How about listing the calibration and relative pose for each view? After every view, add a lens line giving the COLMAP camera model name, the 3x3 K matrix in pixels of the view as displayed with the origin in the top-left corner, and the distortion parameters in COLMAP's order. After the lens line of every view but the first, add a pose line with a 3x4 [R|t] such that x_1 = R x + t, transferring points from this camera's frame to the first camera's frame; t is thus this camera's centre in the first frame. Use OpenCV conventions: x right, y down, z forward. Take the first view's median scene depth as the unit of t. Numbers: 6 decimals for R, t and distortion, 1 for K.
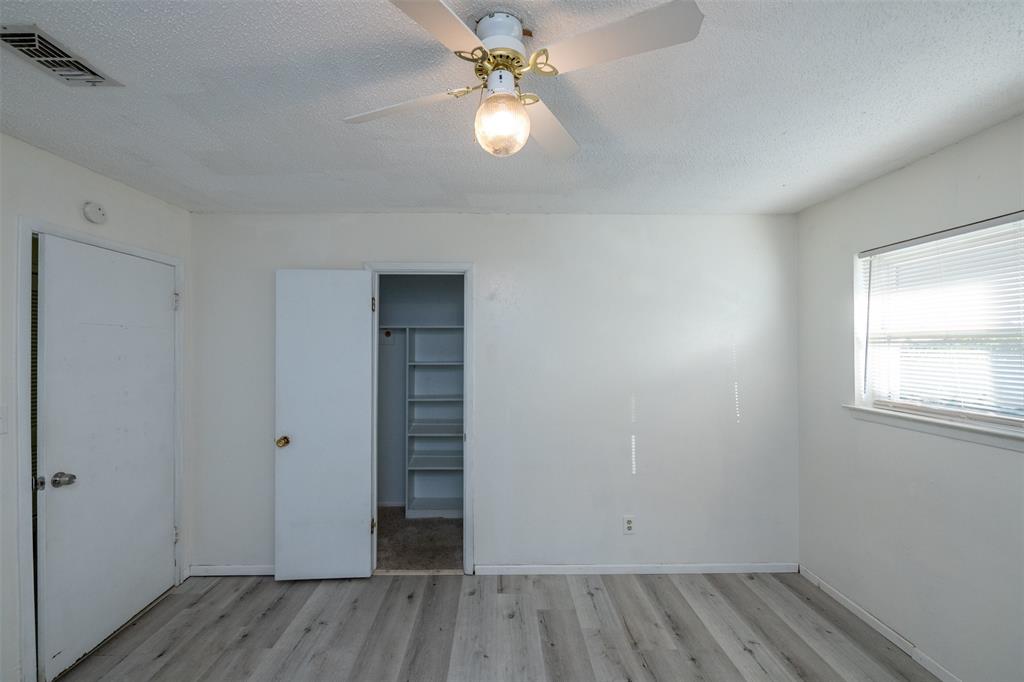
lens RADIAL K [[426.9, 0, 508.8], [0, 426.9, 344.8], [0, 0, 1]] dist [-0.000818, -0.000202]
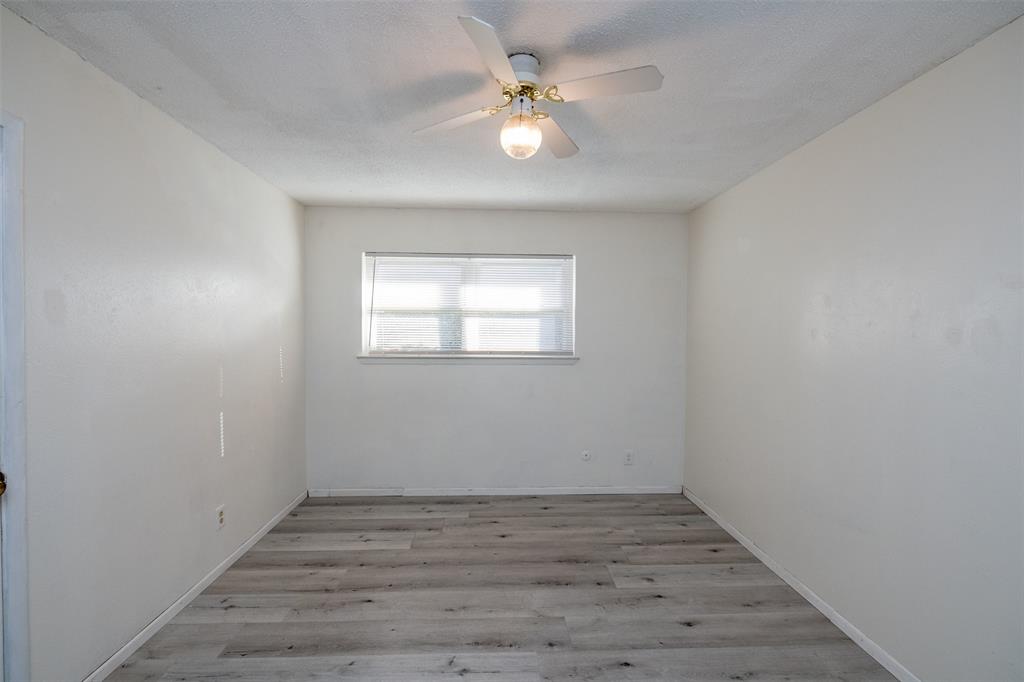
lens RADIAL K [[430.8, 0, 512.0], [0, 430.8, 341.0], [0, 0, 1]] dist [-0.001215, -0.000901]
pose [[-0.027755, -0.025804, 0.999282, -0.683821], [-0.010643, 0.999618, 0.025517, 0.048467], [-0.999558, -0.009927, -0.028019, 0.520223]]
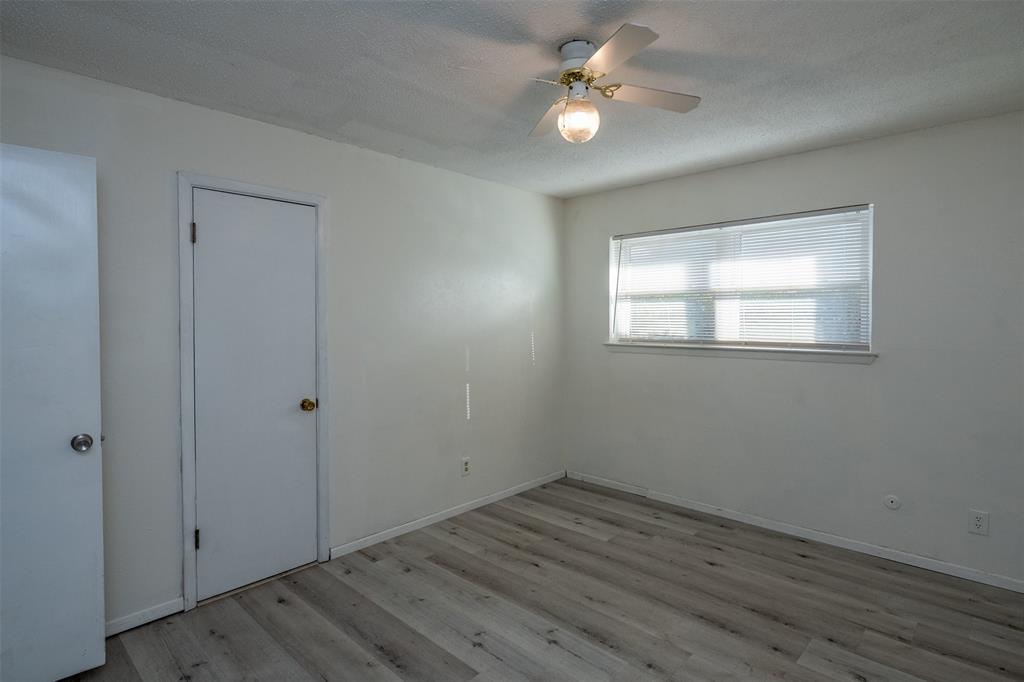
lens RADIAL K [[531.1, 0, 526.8], [0, 531.1, 334.5], [0, 0, 1]] dist [0.002557, -0.001146]
pose [[0.689414, -0.025805, 0.723907, -0.666669], [0.001359, 0.999410, 0.034331, 0.051713], [-0.724366, -0.022684, 0.689042, -0.027100]]
